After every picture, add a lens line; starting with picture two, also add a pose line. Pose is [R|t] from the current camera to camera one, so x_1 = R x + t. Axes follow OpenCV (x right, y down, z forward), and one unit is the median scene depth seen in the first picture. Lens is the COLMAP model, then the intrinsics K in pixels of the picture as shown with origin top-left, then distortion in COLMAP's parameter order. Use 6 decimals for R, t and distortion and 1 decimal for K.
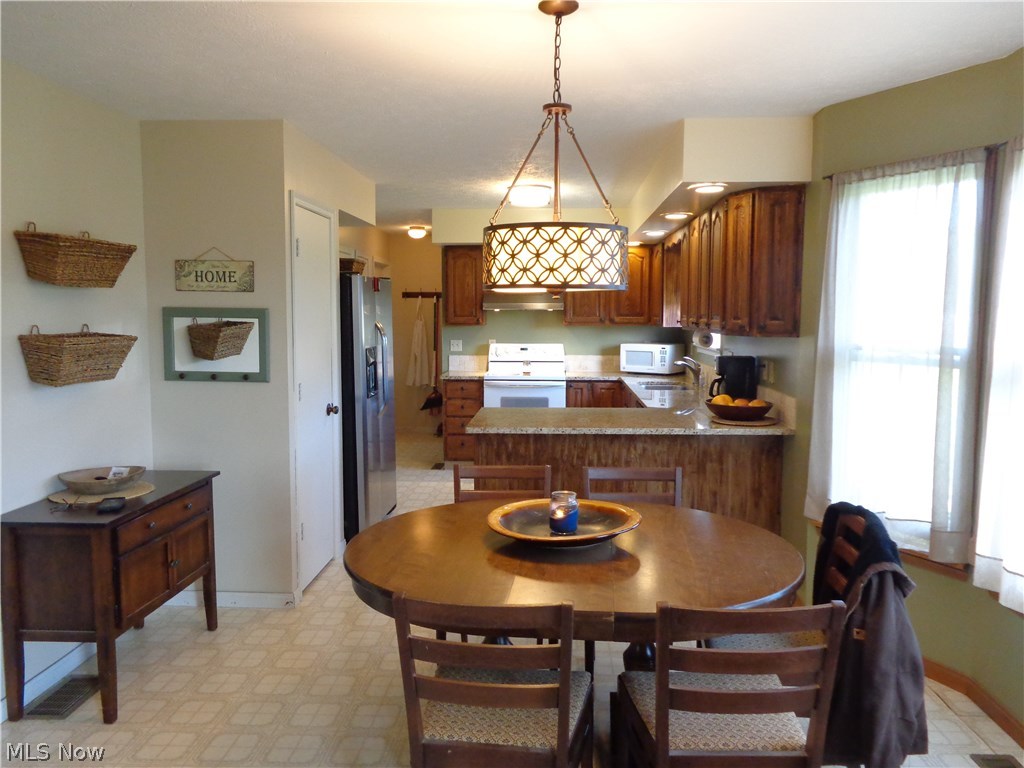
lens RADIAL K [[771.3, 0, 514.5], [0, 771.3, 384.7], [0, 0, 1]] dist [0.006012, 0.002942]
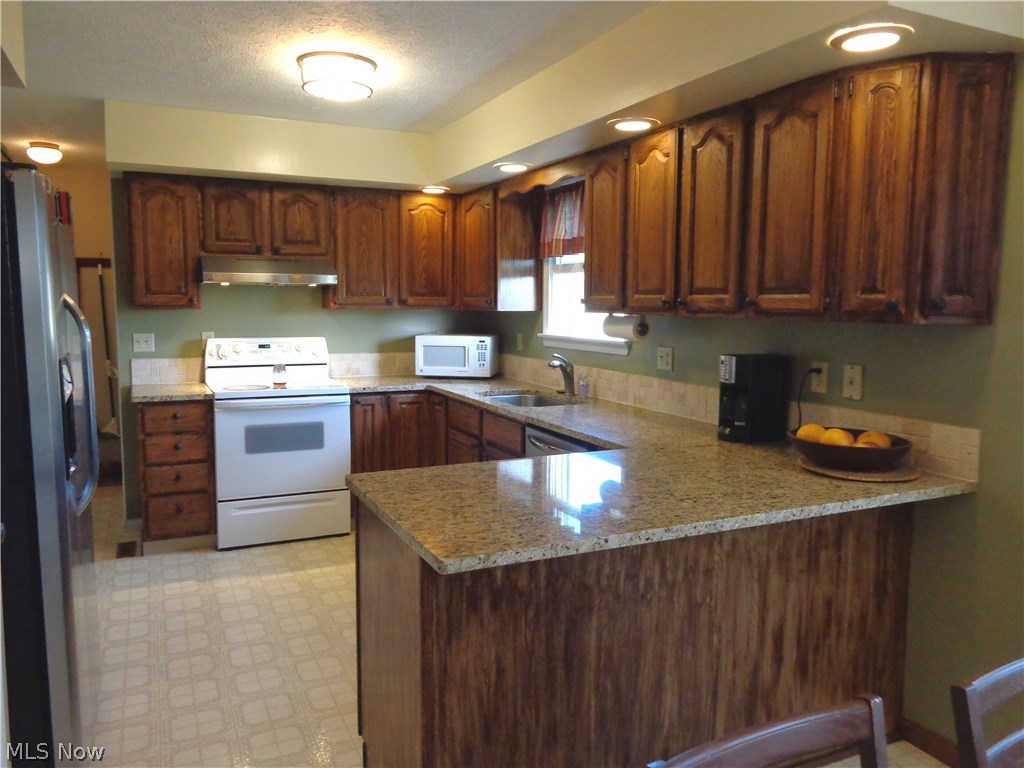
lens RADIAL K [[771.3, 0, 510.0], [0, 771.3, 380.3], [0, 0, 1]] dist [0.006012, 0.002942]
pose [[0.878251, -0.042730, 0.476287, -0.121751], [0.038037, 0.999086, 0.019495, -0.024068], [-0.476685, 0.000995, 0.879074, 0.360112]]
